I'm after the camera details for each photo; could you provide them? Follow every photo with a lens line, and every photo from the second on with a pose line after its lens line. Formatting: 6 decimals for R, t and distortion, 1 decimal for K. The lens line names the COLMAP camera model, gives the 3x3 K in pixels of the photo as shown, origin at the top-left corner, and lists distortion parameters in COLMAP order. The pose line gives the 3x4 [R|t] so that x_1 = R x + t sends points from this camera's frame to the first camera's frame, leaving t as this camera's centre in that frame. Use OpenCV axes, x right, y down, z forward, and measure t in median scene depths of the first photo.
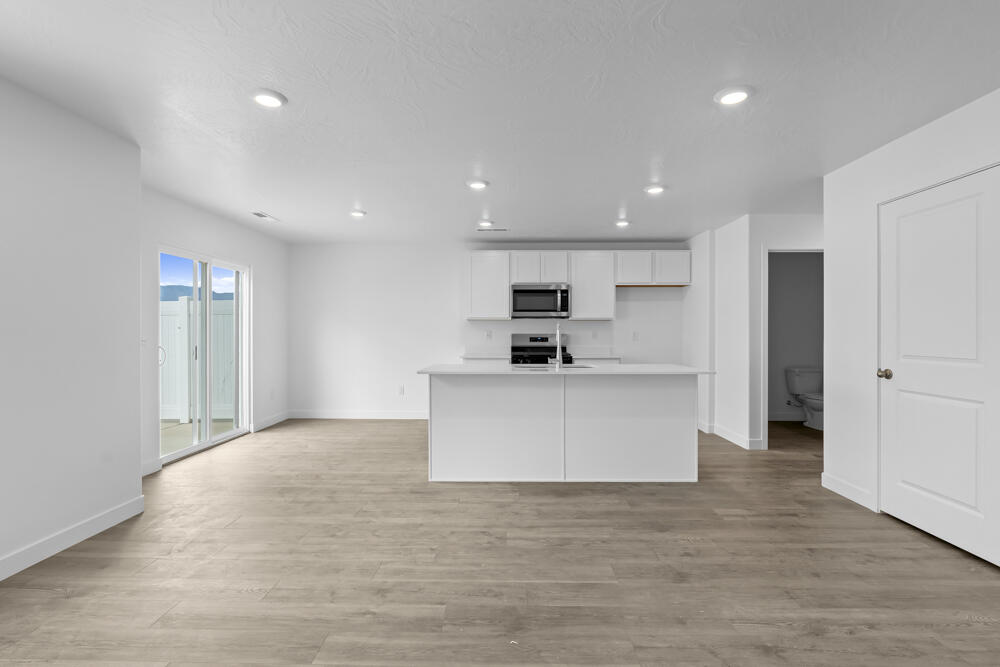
lens RADIAL K [[461.5, 0, 501.3], [0, 461.5, 332.0], [0, 0, 1]] dist [-0.005323, -0.000914]
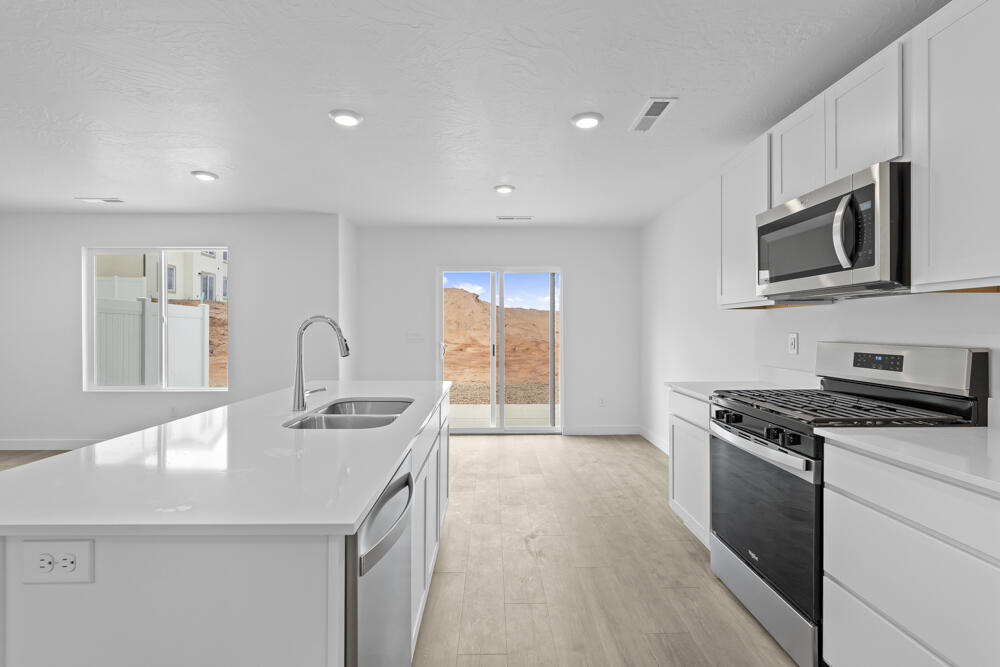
lens RADIAL K [[461.5, 0, 507.8], [0, 461.5, 329.4], [0, 0, 1]] dist [-0.005323, -0.000914]
pose [[0.051686, 0.000547, -0.998663, 0.404200], [-0.002548, 0.999997, 0.000416, -0.005695], [0.998660, 0.002523, 0.051687, 0.768108]]
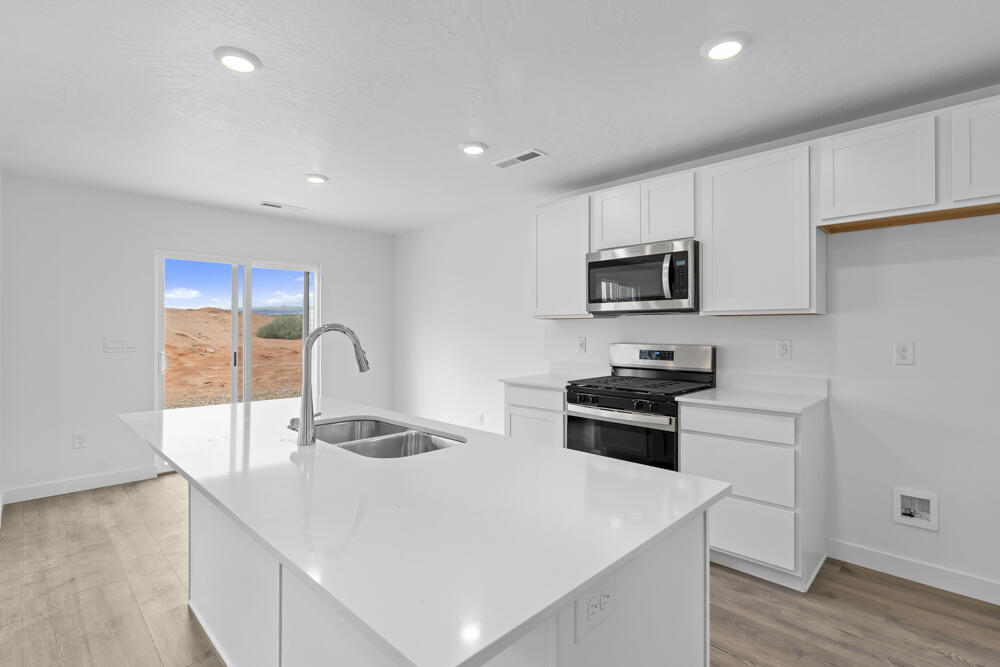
lens RADIAL K [[461.5, 0, 504.9], [0, 461.5, 330.6], [0, 0, 1]] dist [-0.005323, -0.000914]
pose [[0.731840, 0.000384, -0.681477, 0.326275], [-0.002931, 0.999992, -0.002583, -0.009918], [0.681470, 0.003888, 0.731835, 0.532633]]
